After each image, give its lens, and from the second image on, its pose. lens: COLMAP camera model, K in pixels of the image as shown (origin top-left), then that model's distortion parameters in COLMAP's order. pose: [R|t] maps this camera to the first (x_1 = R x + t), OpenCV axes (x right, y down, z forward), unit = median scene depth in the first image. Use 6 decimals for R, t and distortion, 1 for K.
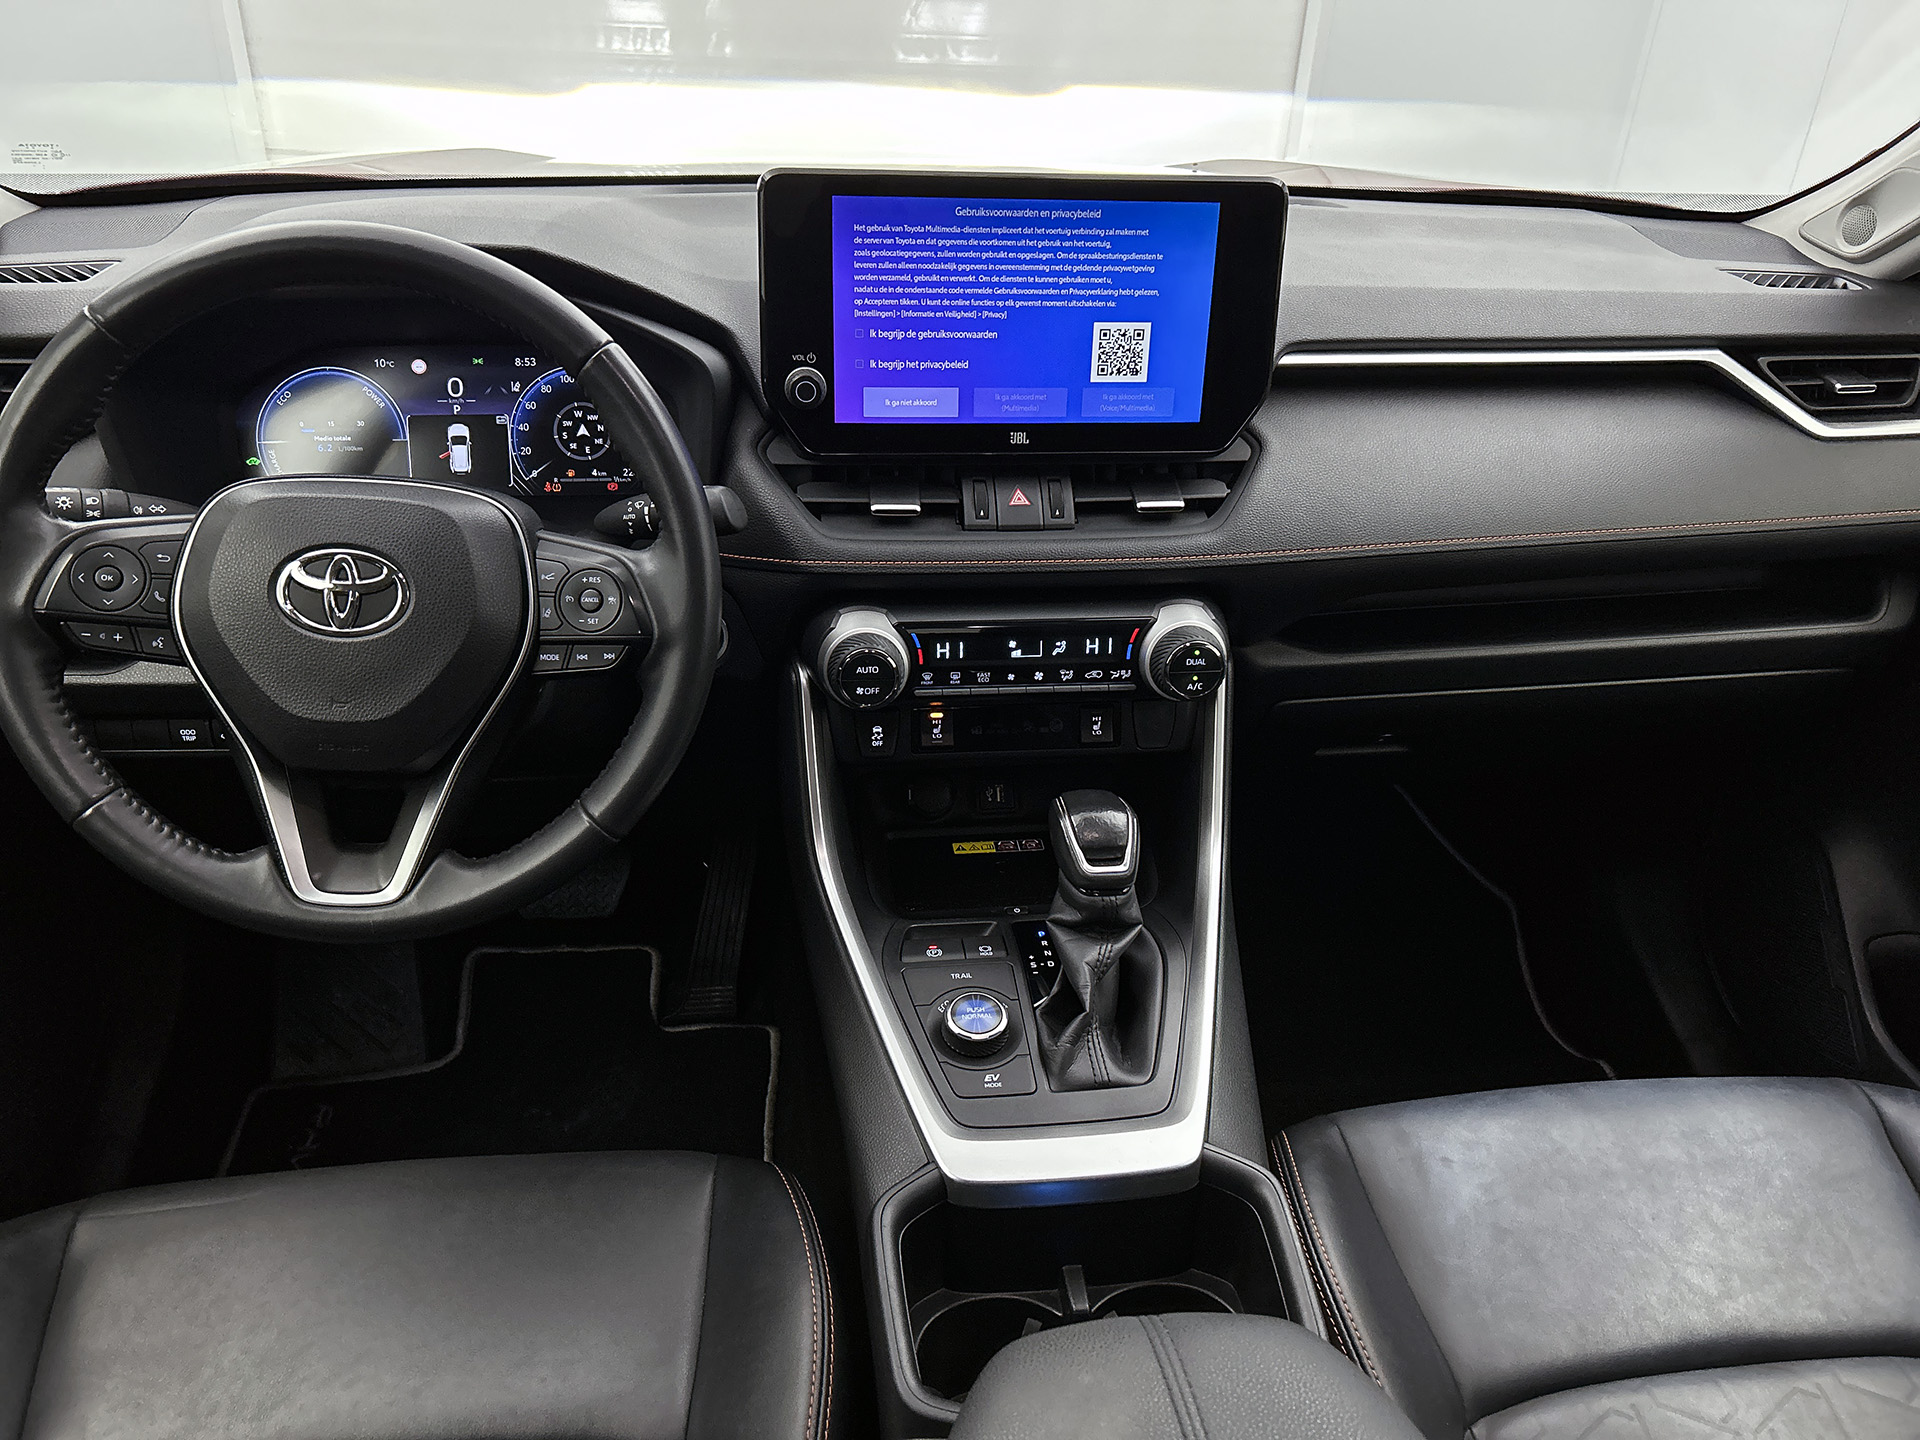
lens RADIAL K [[1464.7, 0, 953.9], [0, 1464.7, 733.6], [0, 0, 1]] dist [0.058035, -0.051068]
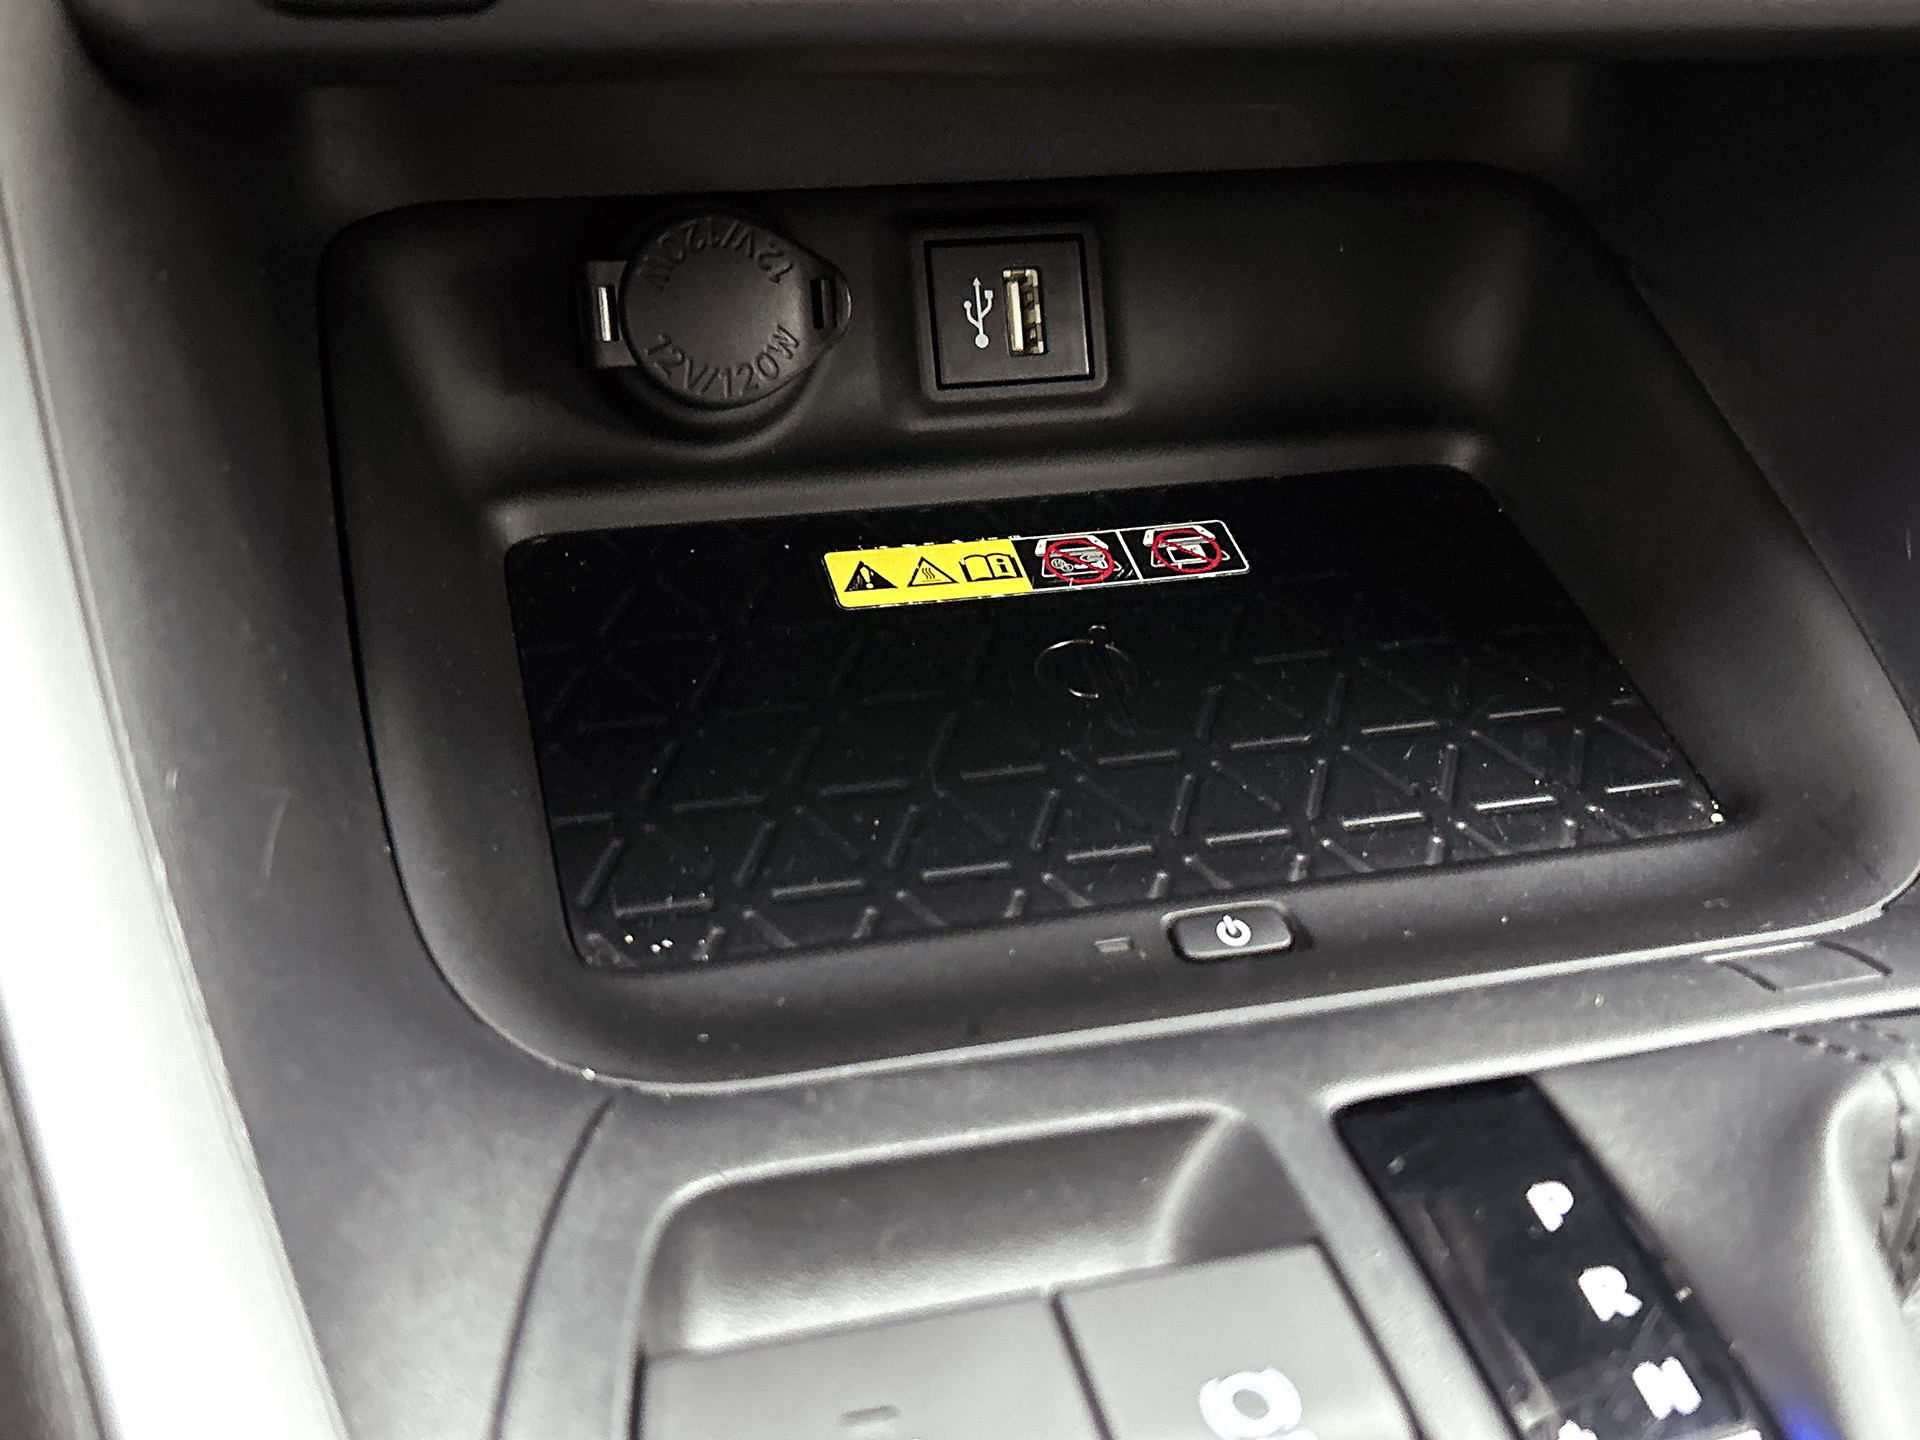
lens RADIAL K [[2124.1, 0, 935.2], [0, 2124.1, 771.0], [0, 0, 1]] dist [0.082453, 0.000000]
pose [[0.989932, -0.039618, 0.135883, -0.032867], [0.008211, 0.974486, 0.224298, 0.043447], [-0.141302, -0.220924, 0.965001, 0.817803]]
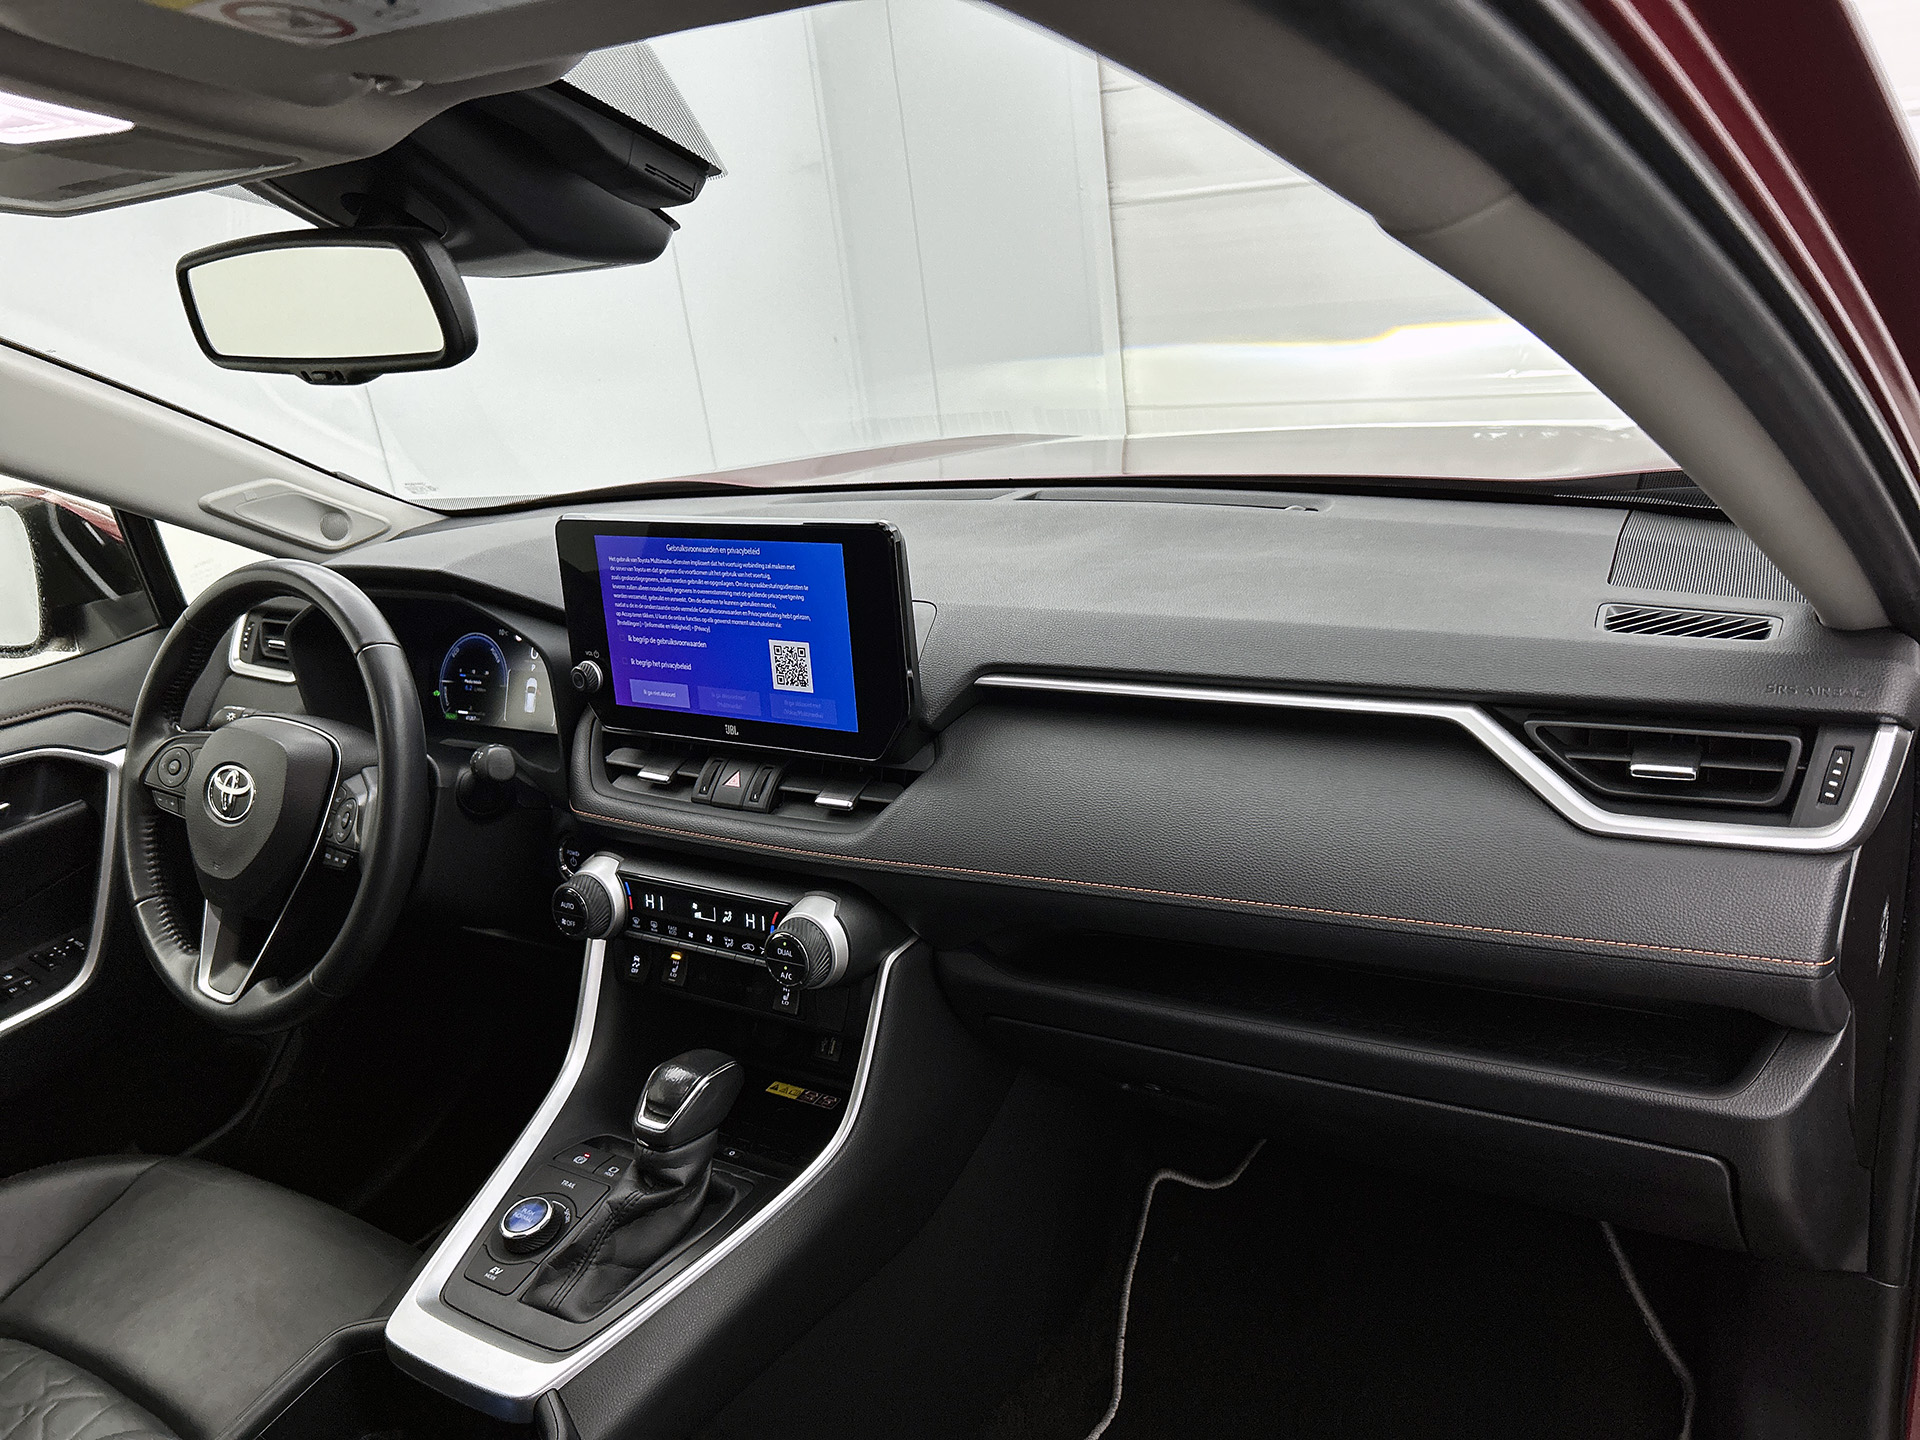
lens RADIAL K [[1464.7, 0, 955.3], [0, 1464.7, 713.5], [0, 0, 1]] dist [0.058035, -0.051068]
pose [[0.787797, 0.085278, -0.610004, 0.890047], [-0.185037, 0.977389, -0.102329, -0.129021], [0.587485, 0.193488, 0.785764, 0.190826]]
